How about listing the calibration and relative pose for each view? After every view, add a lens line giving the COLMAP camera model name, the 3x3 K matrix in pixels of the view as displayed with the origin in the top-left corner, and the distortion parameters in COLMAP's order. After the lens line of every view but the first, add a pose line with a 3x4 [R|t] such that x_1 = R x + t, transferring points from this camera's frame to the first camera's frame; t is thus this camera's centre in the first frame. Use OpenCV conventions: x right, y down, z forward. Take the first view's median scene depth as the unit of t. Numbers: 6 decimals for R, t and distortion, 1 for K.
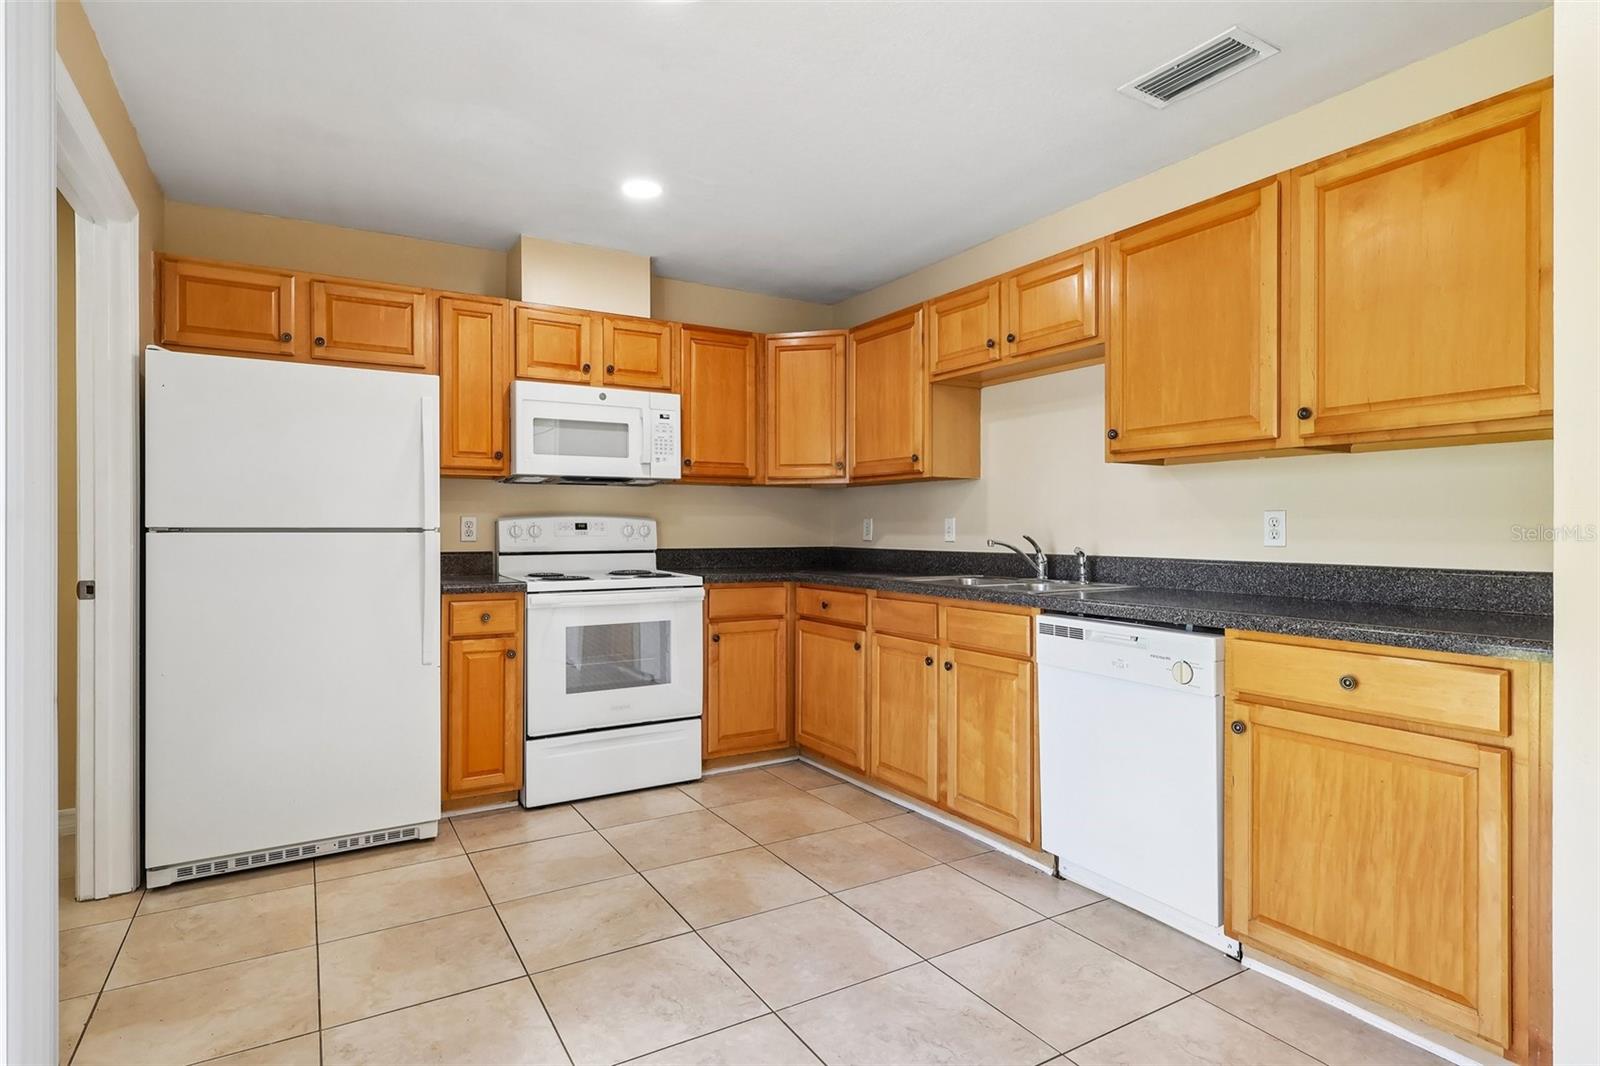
lens RADIAL K [[825.4, 0, 799.4], [0, 825.4, 531.2], [0, 0, 1]] dist [-0.004047, 0.000317]
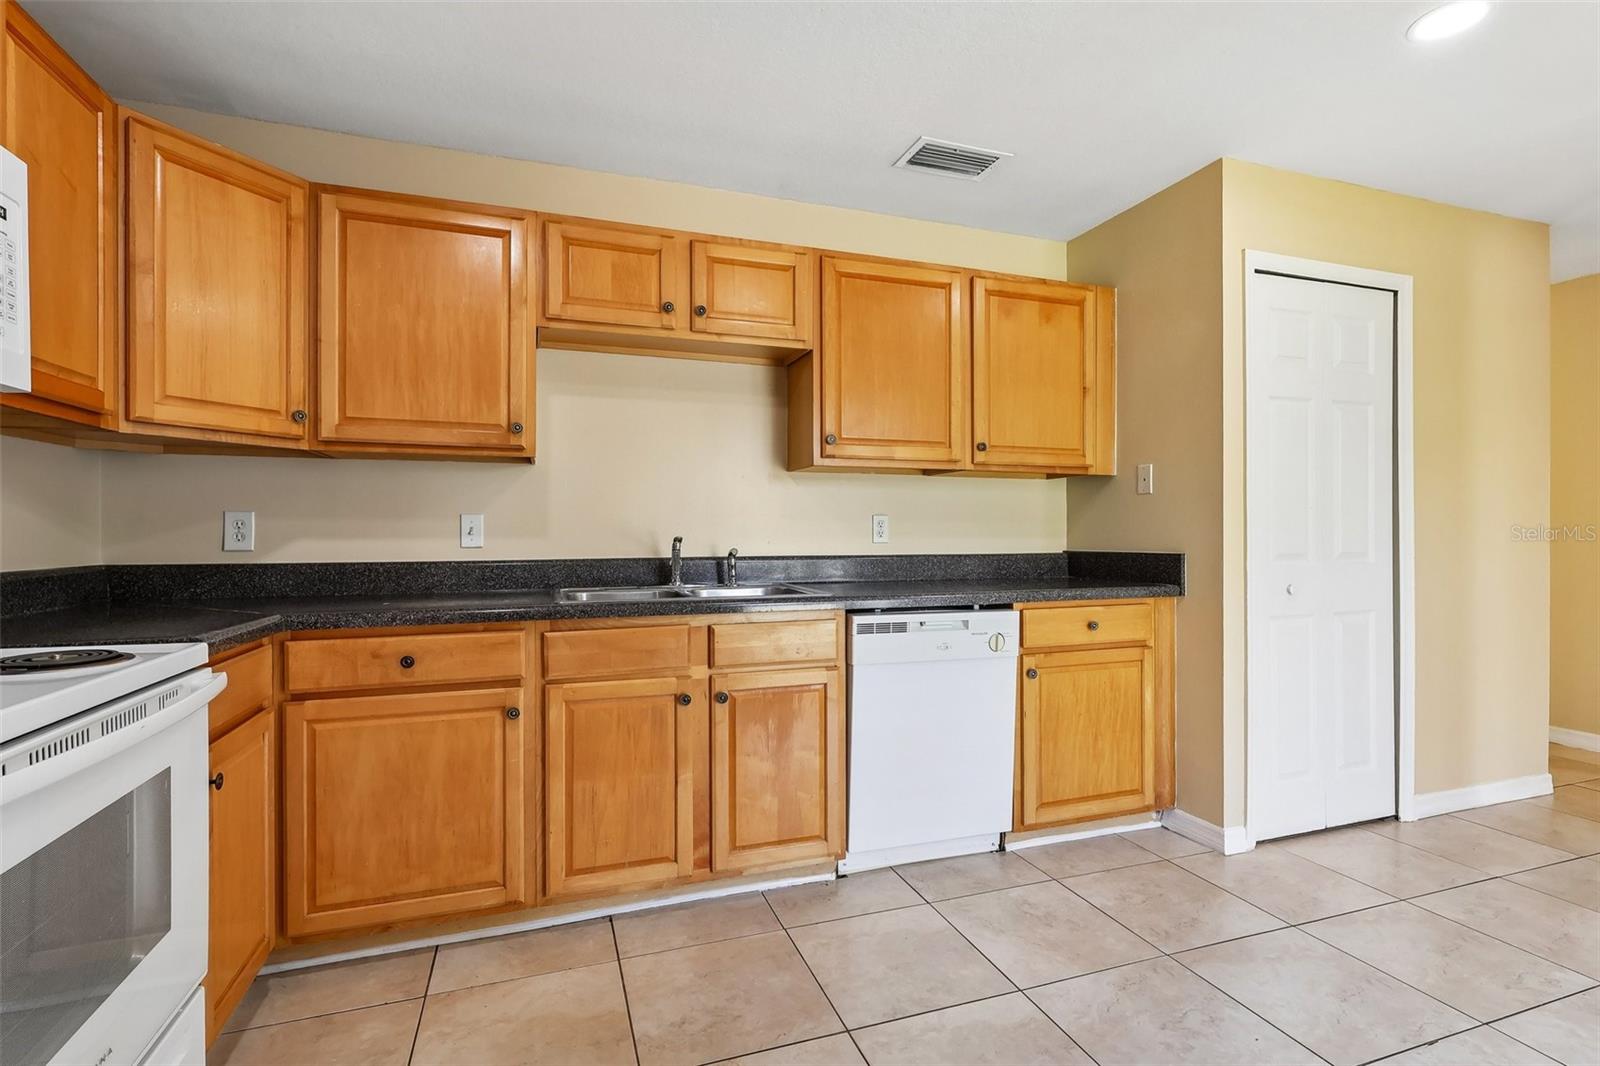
lens RADIAL K [[748.8, 0, 799.1], [0, 748.8, 531.0], [0, 0, 1]] dist [-0.001140, -0.000398]
pose [[0.205640, -0.003844, 0.978620, -0.514492], [0.002640, 0.999991, 0.003373, -0.003156], [-0.978624, 0.001890, 0.205648, 0.757557]]
